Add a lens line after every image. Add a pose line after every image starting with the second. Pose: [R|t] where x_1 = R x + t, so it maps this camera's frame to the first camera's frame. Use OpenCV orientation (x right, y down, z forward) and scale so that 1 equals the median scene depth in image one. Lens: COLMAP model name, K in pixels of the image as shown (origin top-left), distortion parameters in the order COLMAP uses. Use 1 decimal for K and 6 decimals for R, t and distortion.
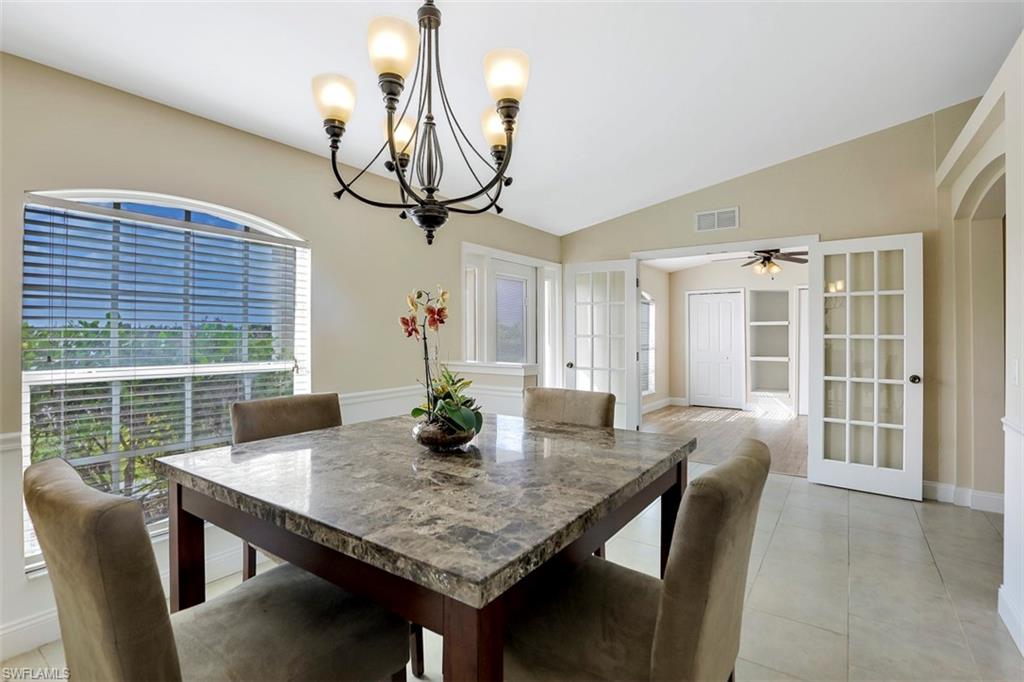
lens RADIAL K [[468.1, 0, 516.0], [0, 468.1, 332.0], [0, 0, 1]] dist [-0.037359, 0.008443]
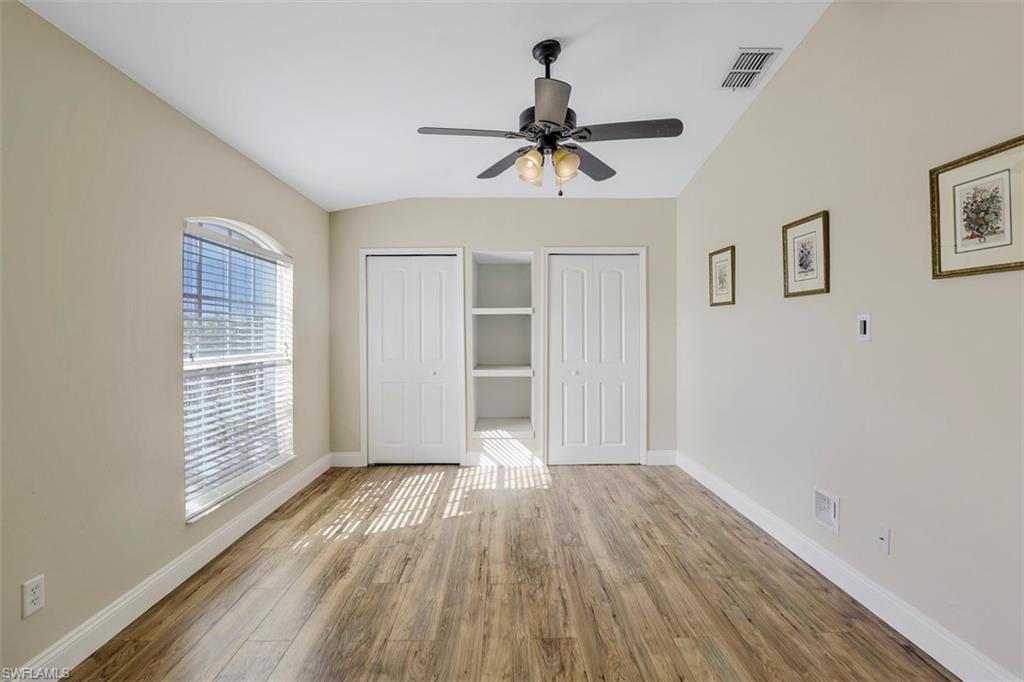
lens RADIAL K [[468.1, 0, 516.0], [0, 468.1, 332.0], [0, 0, 1]] dist [-0.037359, 0.008443]
pose [[0.799223, -0.003988, 0.601021, 0.203115], [0.000543, 0.999982, 0.005912, 0.003399], [-0.601034, -0.004398, 0.799211, 0.511033]]
